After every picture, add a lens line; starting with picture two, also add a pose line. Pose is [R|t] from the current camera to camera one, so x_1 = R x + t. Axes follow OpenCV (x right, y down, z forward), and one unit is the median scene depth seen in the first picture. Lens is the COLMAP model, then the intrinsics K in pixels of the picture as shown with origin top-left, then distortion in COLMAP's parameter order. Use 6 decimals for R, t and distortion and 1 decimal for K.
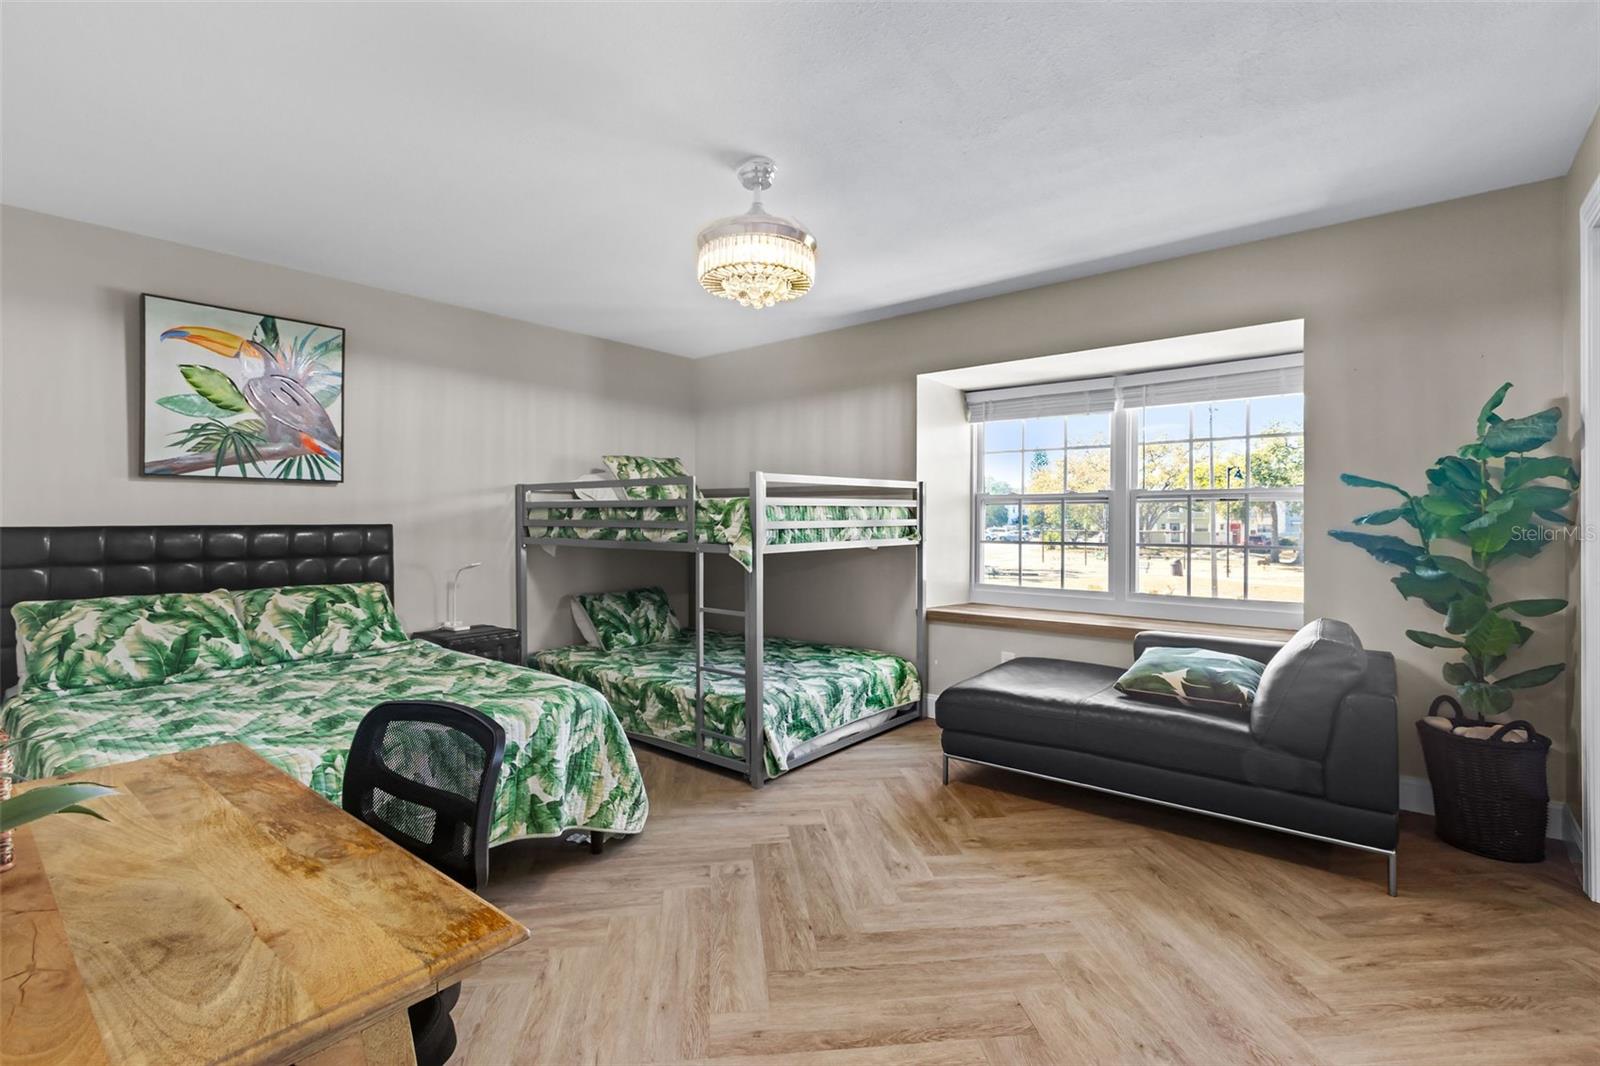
lens RADIAL K [[738.7, 0, 775.4], [0, 738.7, 512.9], [0, 0, 1]] dist [0.001318, -0.000501]
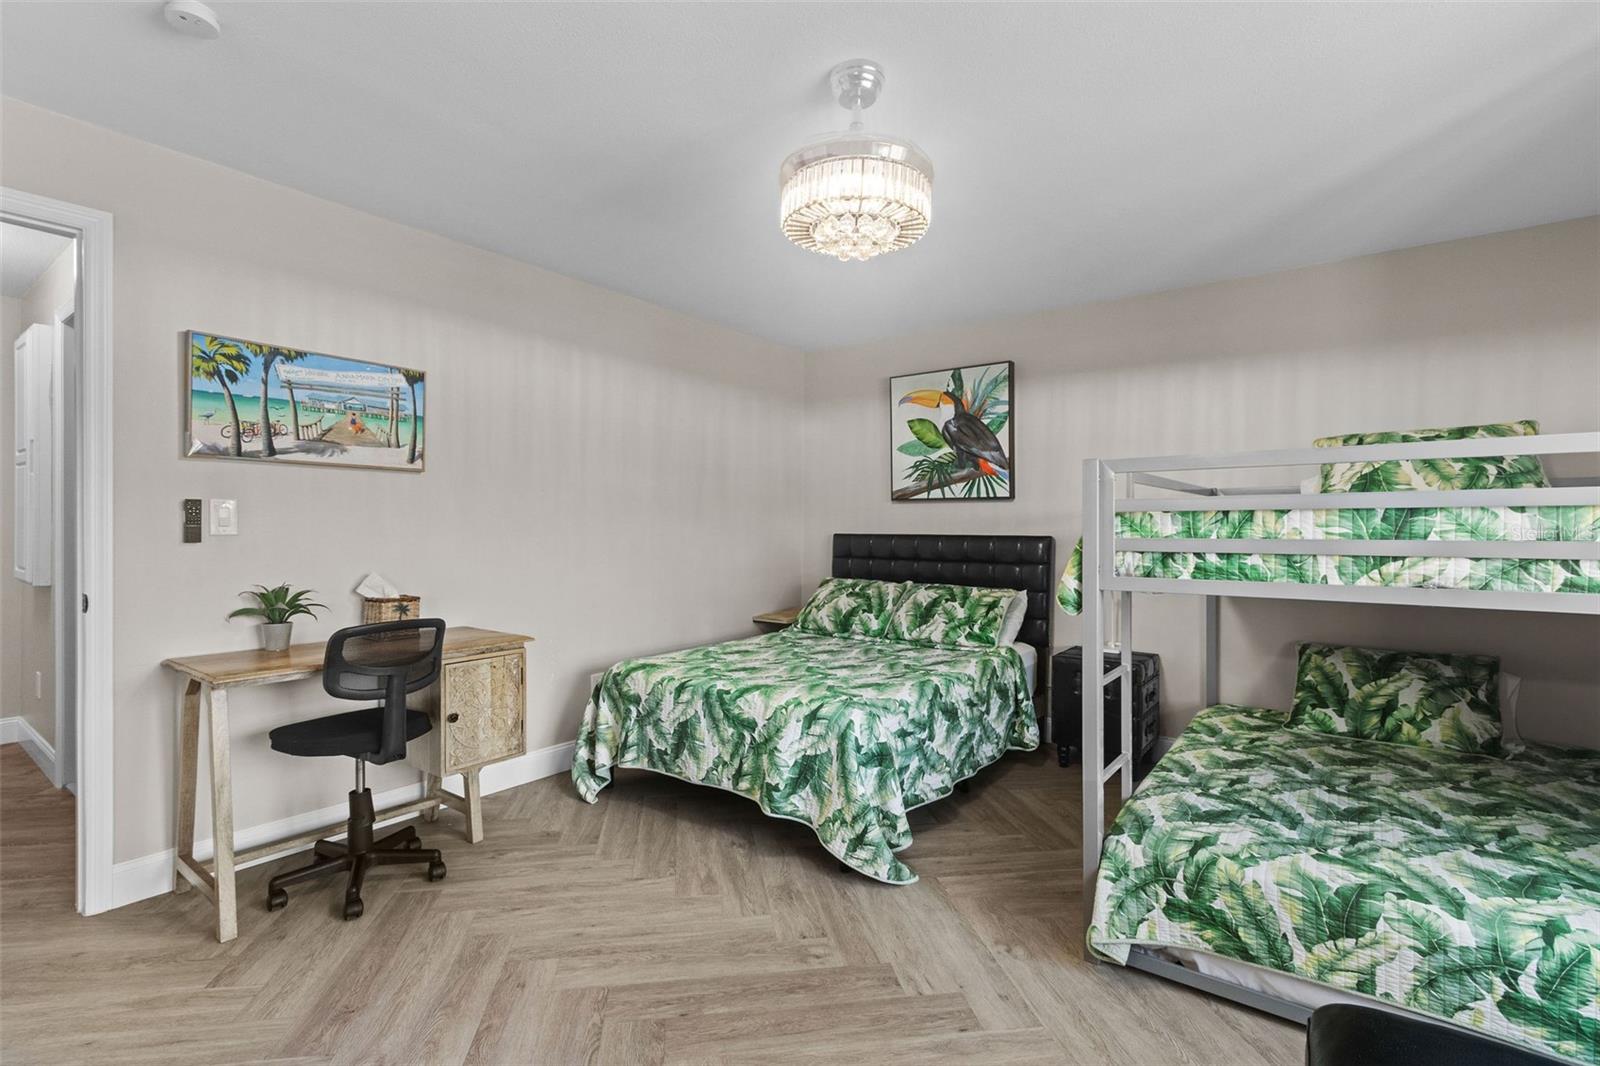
lens RADIAL K [[738.7, 0, 802.4], [0, 738.7, 523.6], [0, 0, 1]] dist [0.001318, -0.000501]
pose [[0.053984, -0.004671, -0.998531, 0.677055], [-0.000742, 0.999989, -0.004718, 0.003682], [0.998542, 0.000996, 0.053980, 0.820156]]
